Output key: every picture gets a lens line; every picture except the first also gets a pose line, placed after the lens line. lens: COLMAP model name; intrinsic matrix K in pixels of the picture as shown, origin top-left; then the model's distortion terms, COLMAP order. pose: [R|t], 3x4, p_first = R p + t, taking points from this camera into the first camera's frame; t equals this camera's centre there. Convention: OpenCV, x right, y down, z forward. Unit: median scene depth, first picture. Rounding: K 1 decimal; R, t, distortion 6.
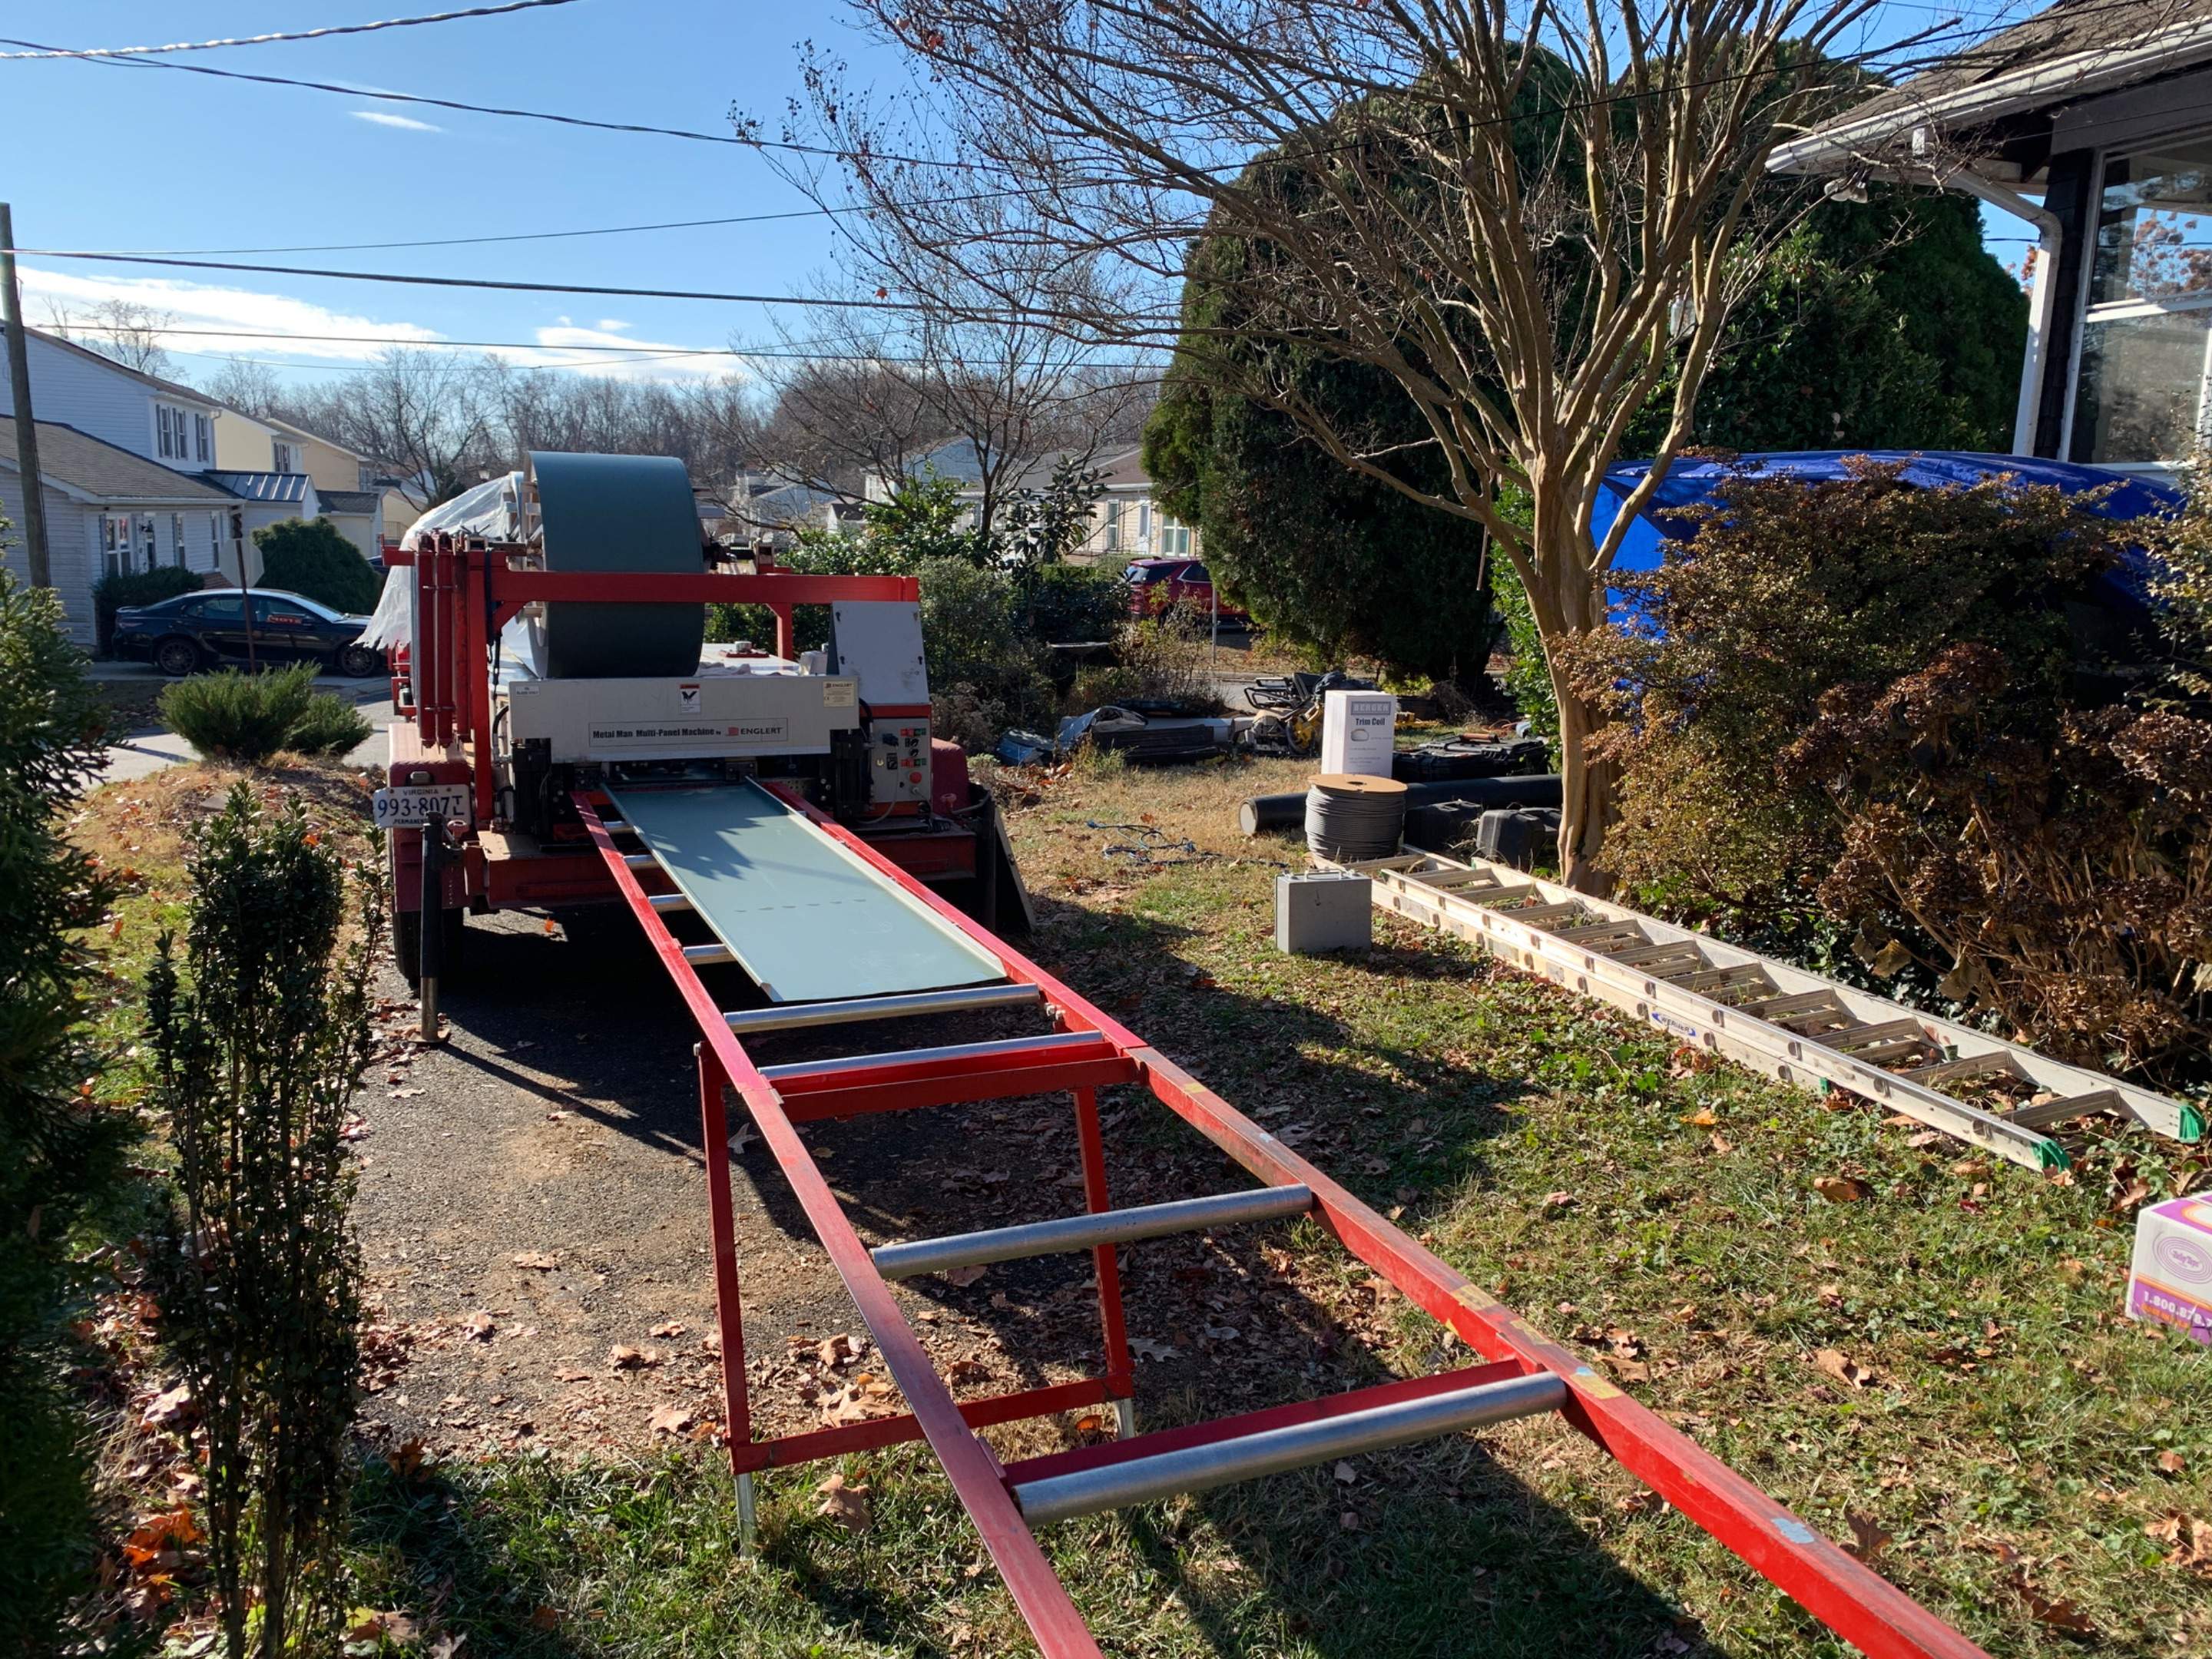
lens RADIAL K [[1722.8, 0, 1106.0], [0, 1722.8, 829.5], [0, 0, 1]] dist [0.008428, -0.001446]
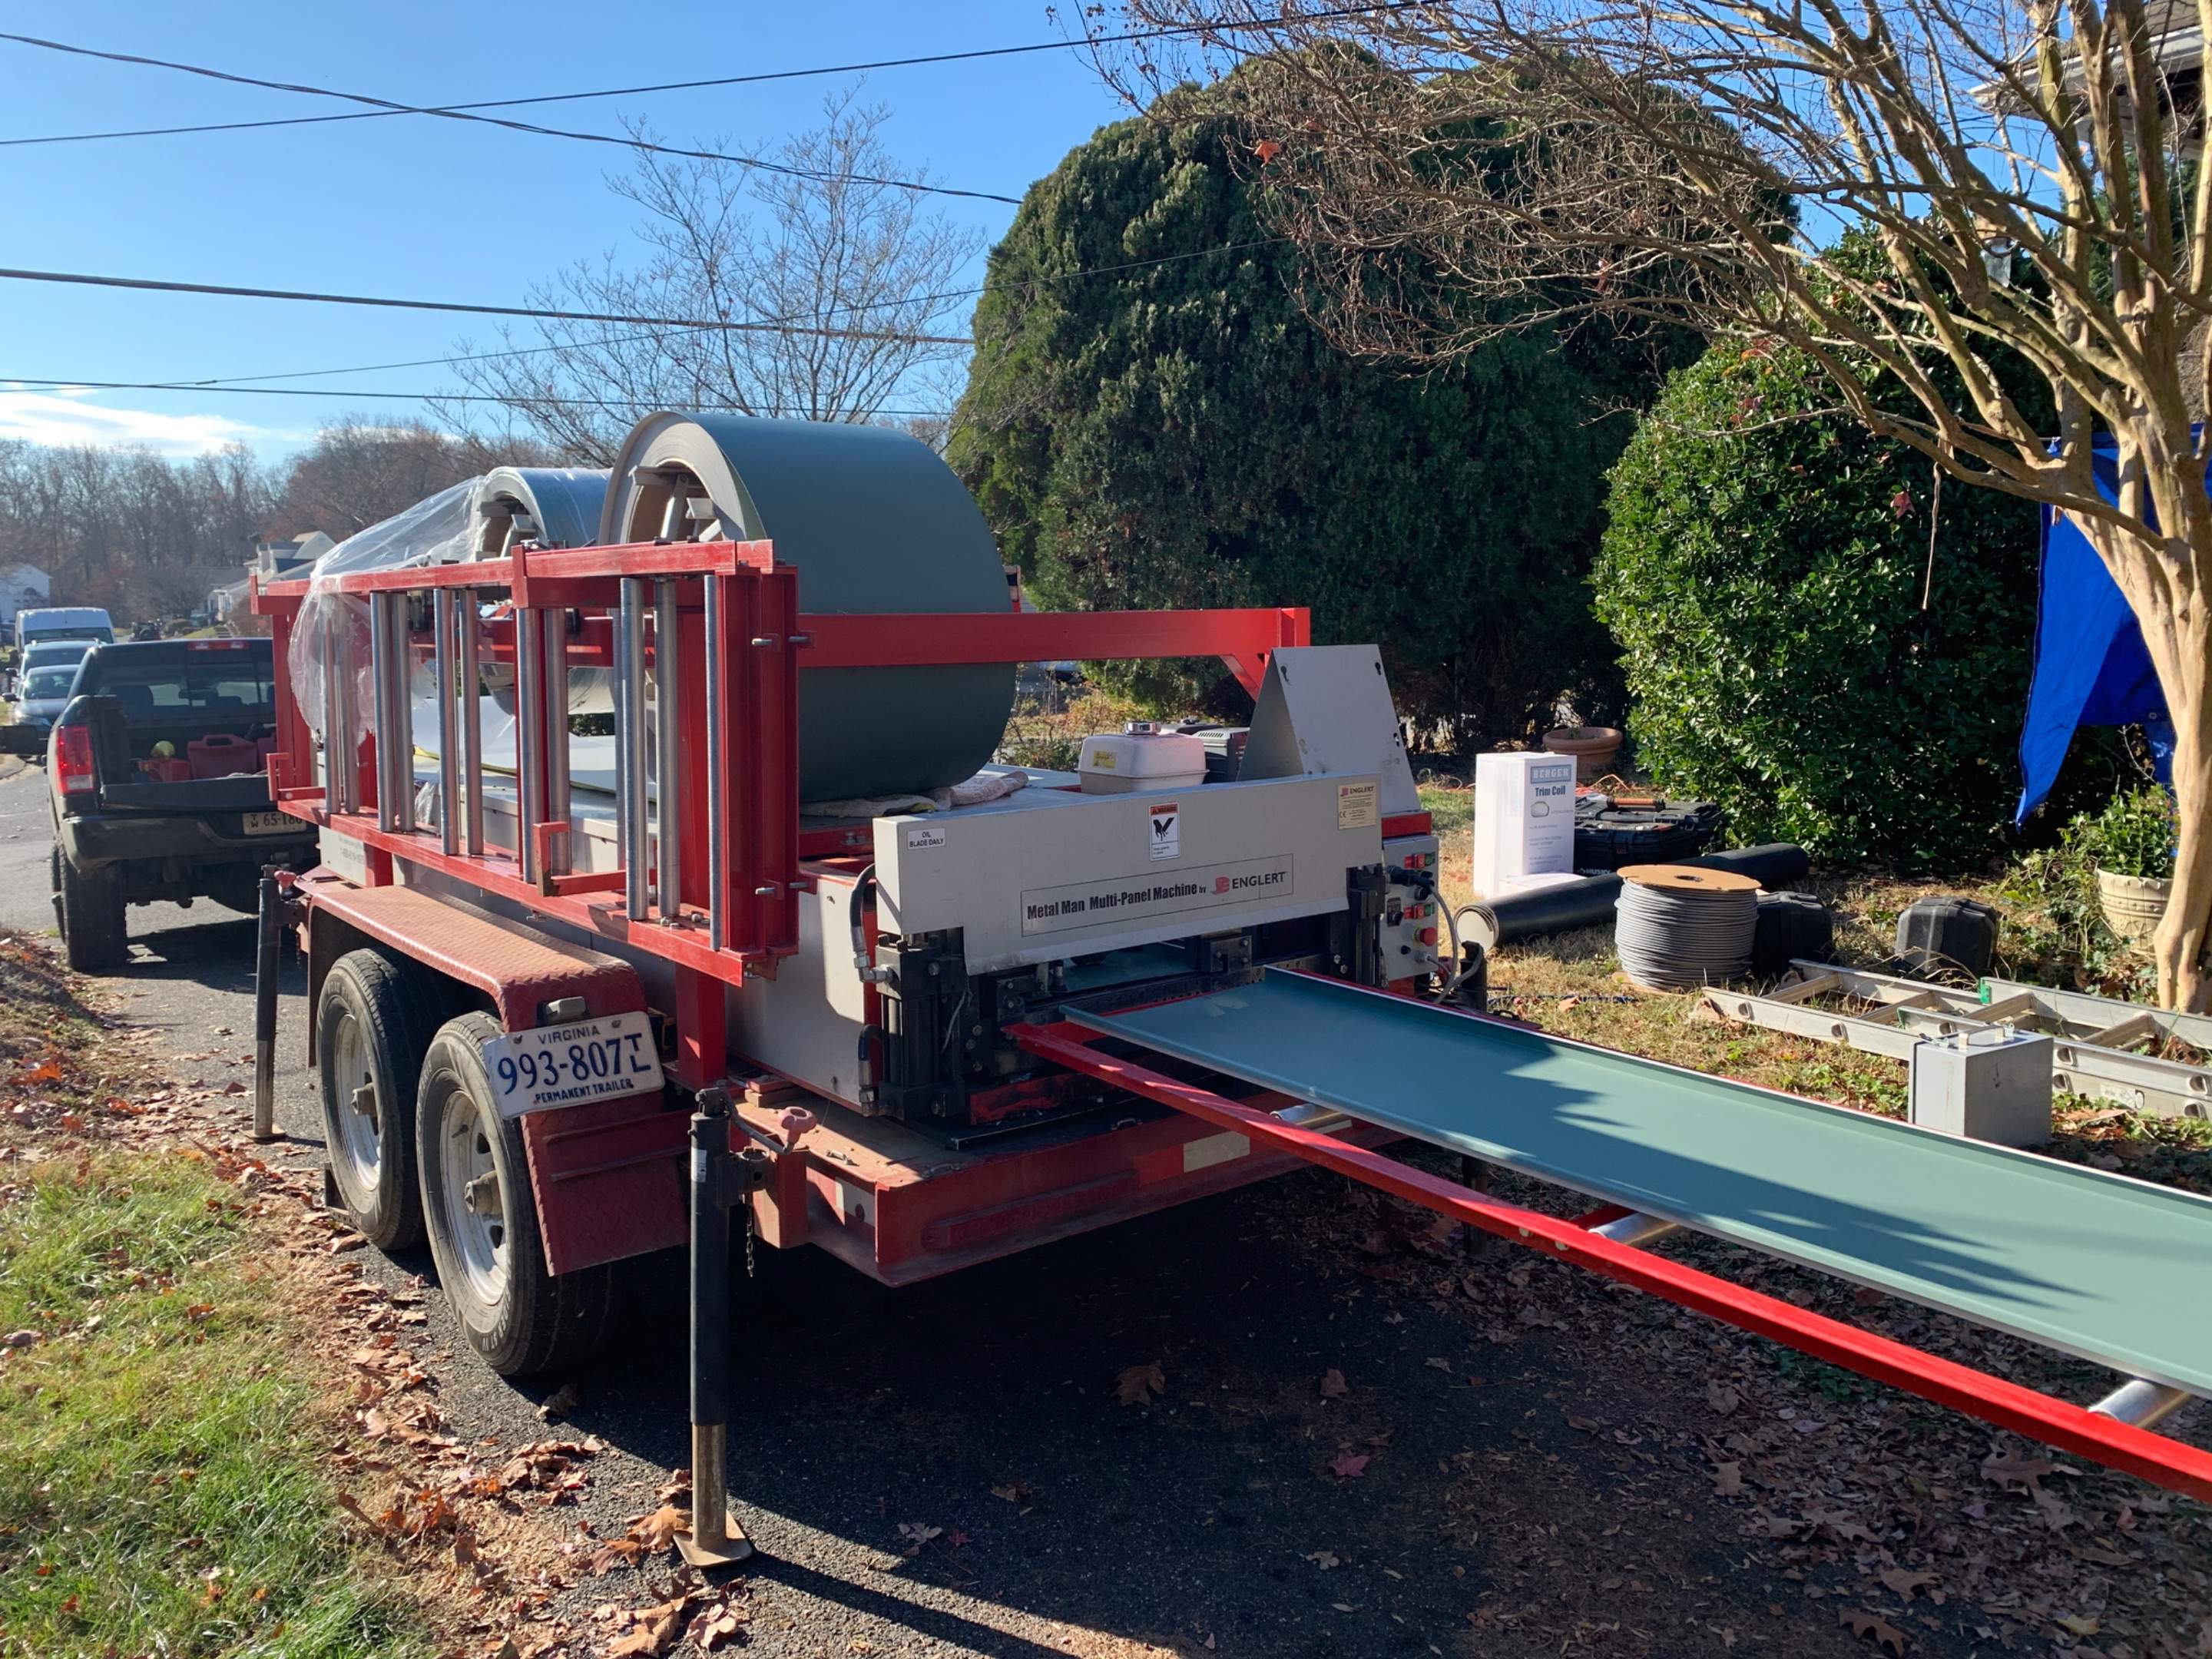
lens RADIAL K [[1722.8, 0, 1106.0], [0, 1722.8, 829.5], [0, 0, 1]] dist [0.008428, -0.001446]
pose [[0.967596, -0.060905, 0.245048, -0.376561], [0.069787, 0.997177, -0.027719, -0.060455], [-0.242668, 0.043922, 0.969115, 0.463297]]
